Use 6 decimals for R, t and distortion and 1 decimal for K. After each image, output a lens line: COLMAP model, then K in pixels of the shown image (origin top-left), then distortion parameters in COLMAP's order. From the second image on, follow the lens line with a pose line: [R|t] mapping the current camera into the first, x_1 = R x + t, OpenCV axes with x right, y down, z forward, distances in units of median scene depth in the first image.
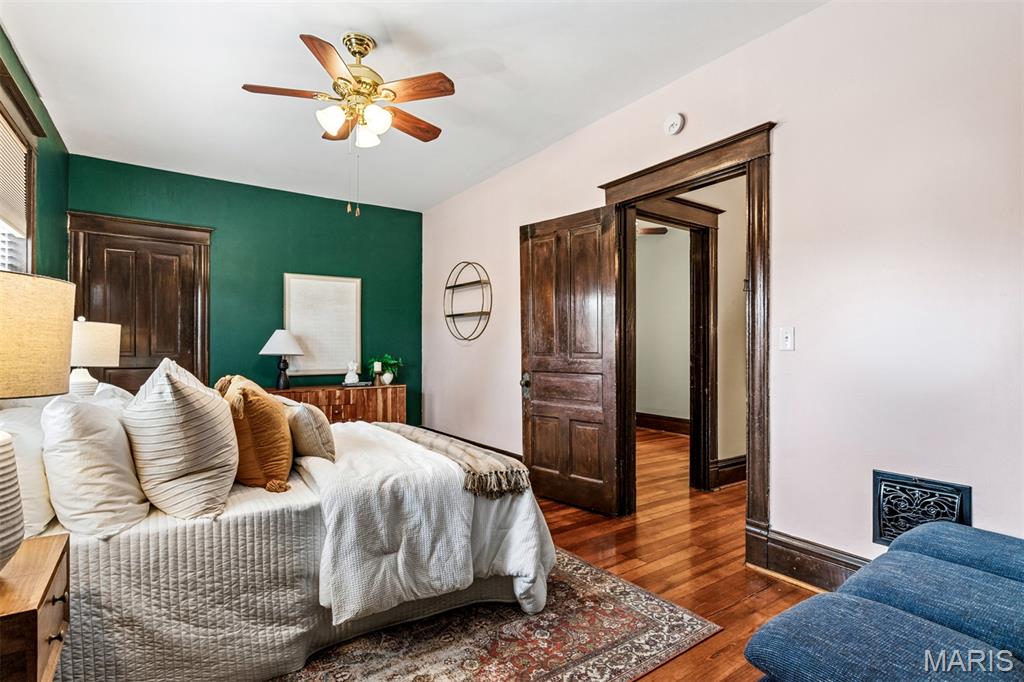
lens RADIAL K [[489.4, 0, 489.6], [0, 489.4, 341.6], [0, 0, 1]] dist [0.002162, -0.001023]
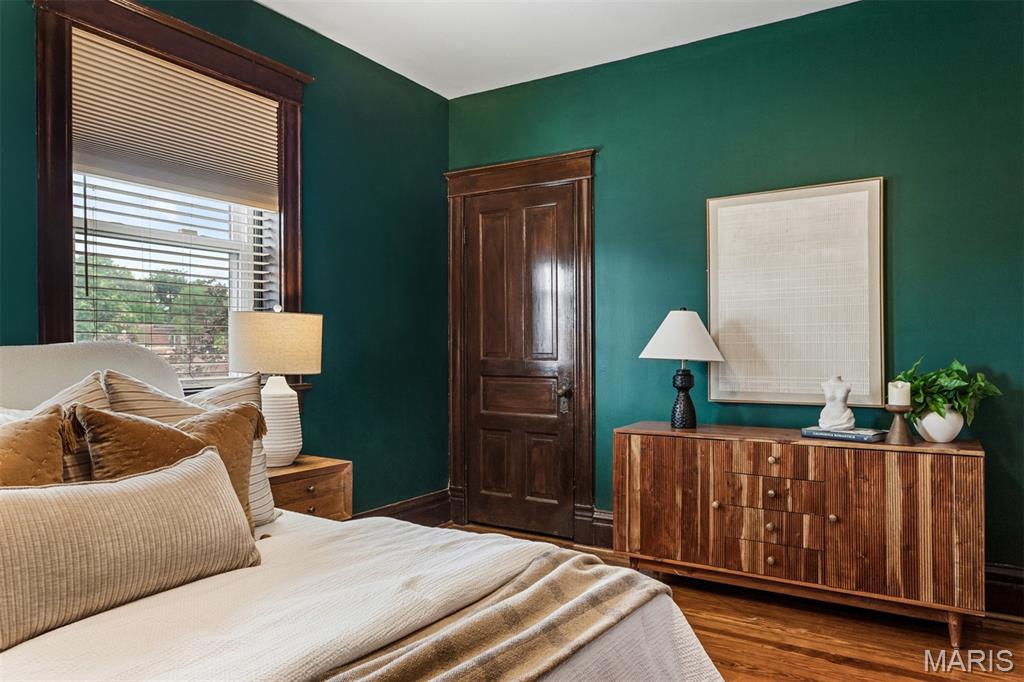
lens RADIAL K [[661.7, 0, 506.4], [0, 661.7, 348.9], [0, 0, 1]] dist [-0.016061, 0.008458]
pose [[0.420182, -0.002513, -0.907436, 0.199557], [0.015170, 0.999876, 0.004255, 0.015359], [0.907313, -0.015553, 0.420168, 0.890751]]
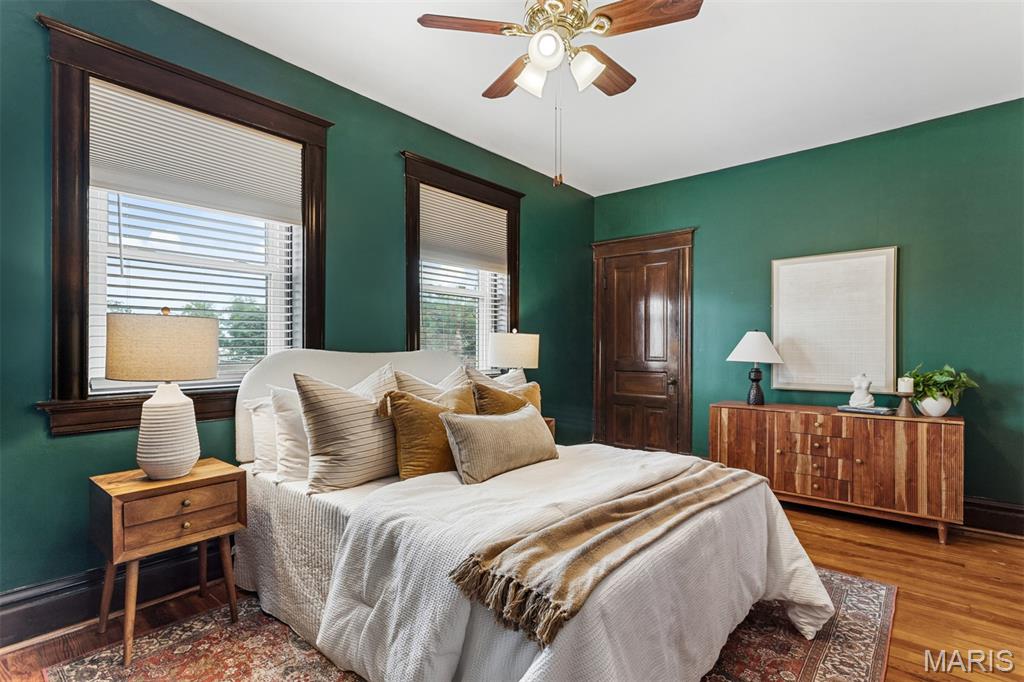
lens RADIAL K [[489.4, 0, 507.4], [0, 489.4, 355.8], [0, 0, 1]] dist [0.002162, -0.001023]
pose [[0.272938, 0.008651, -0.961993, 0.401495], [0.008951, 0.999893, 0.011531, 0.004403], [0.961990, -0.011758, 0.272831, 0.624897]]
